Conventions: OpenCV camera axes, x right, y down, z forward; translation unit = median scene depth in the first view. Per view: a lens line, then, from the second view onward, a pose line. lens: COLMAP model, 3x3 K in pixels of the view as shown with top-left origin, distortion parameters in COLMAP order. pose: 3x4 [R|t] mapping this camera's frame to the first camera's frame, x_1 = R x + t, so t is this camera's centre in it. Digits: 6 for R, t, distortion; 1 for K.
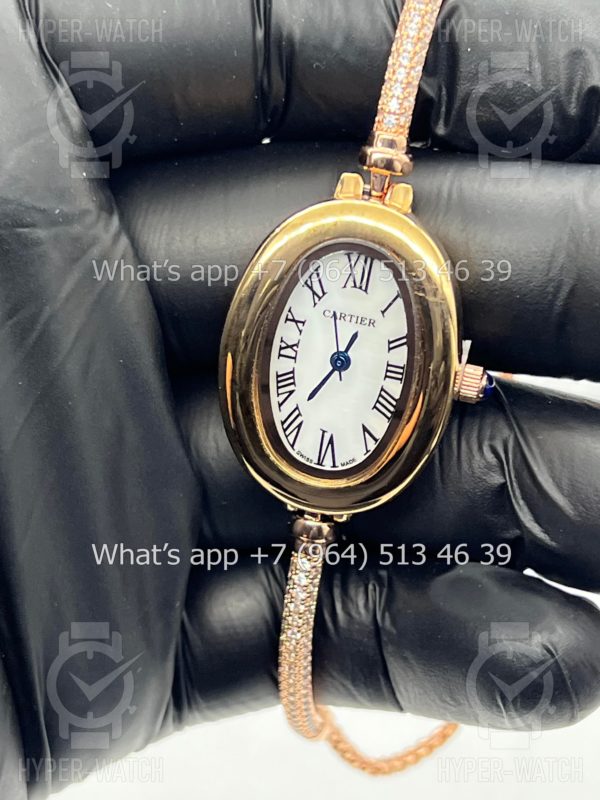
lens RADIAL K [[1799.6, 0, 300.0], [0, 1799.6, 400.0], [0, 0, 1]] dist [0.019206, 0.060277]
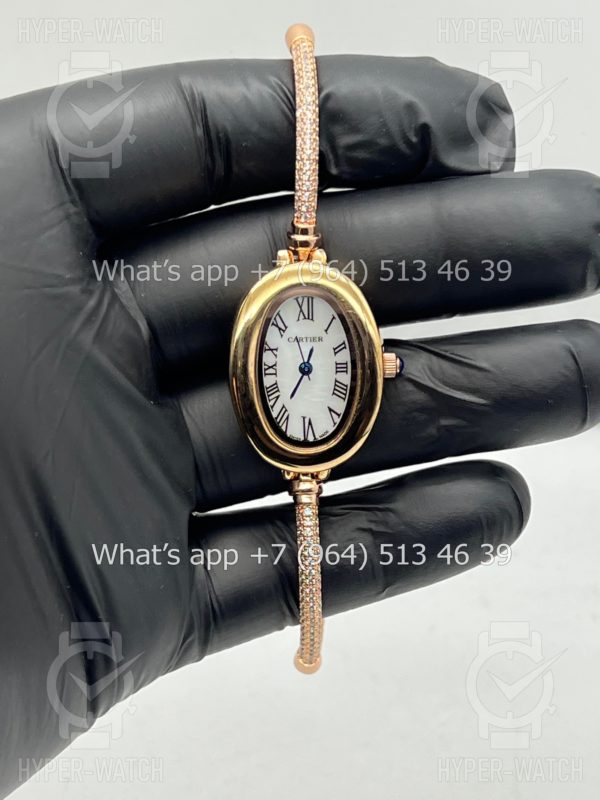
lens RADIAL K [[1799.6, 0, 300.0], [0, 1799.6, 400.0], [0, 0, 1]] dist [0.019206, 0.060277]
pose [[0.980204, -0.197962, 0.003316, 0.007796], [0.197705, 0.979555, 0.037220, -0.053126], [-0.010617, -0.035828, 0.999302, -0.511494]]
